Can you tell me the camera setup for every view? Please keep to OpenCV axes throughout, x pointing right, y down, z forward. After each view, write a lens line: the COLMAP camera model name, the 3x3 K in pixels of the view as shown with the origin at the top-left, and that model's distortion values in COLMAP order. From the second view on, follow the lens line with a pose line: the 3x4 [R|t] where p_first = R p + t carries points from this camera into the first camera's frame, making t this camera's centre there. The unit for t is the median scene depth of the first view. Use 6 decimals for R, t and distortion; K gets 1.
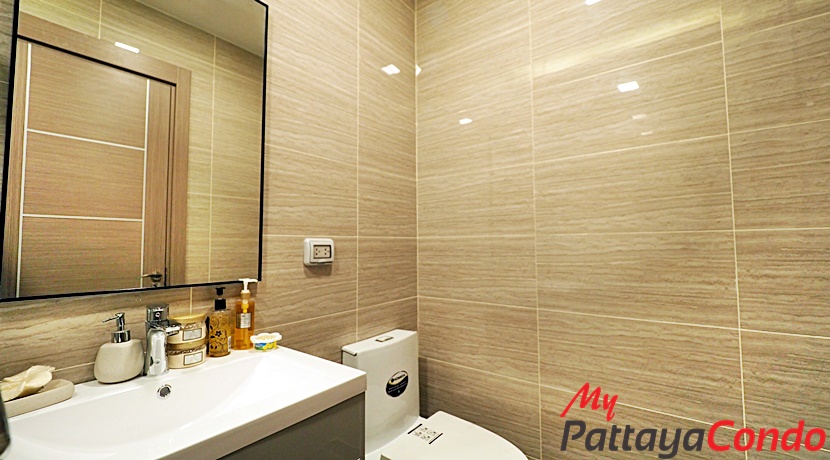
lens RADIAL K [[351.9, 0, 412.7], [0, 351.9, 225.0], [0, 0, 1]] dist [-0.002367, -0.000129]
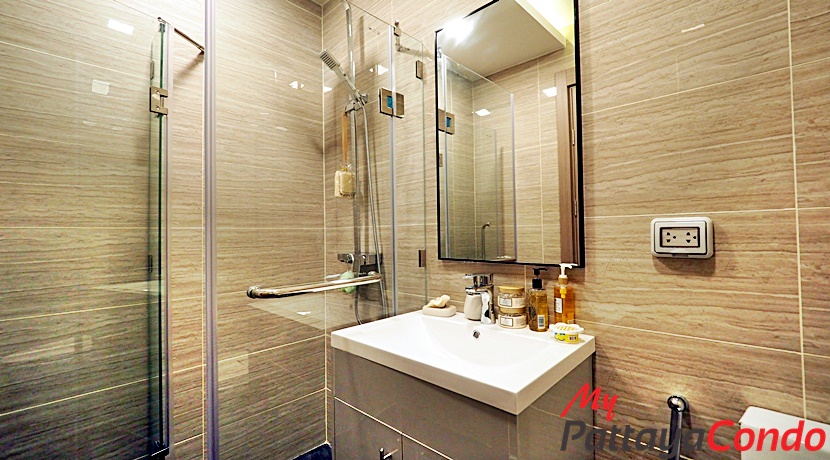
lens RADIAL K [[351.9, 0, 412.7], [0, 351.9, 225.0], [0, 0, 1]] dist [-0.002367, -0.000129]
pose [[-0.101876, -0.011208, -0.994734, 0.489448], [0.073931, 0.997086, -0.018806, 0.031219], [0.992046, -0.075458, -0.100750, 0.631767]]
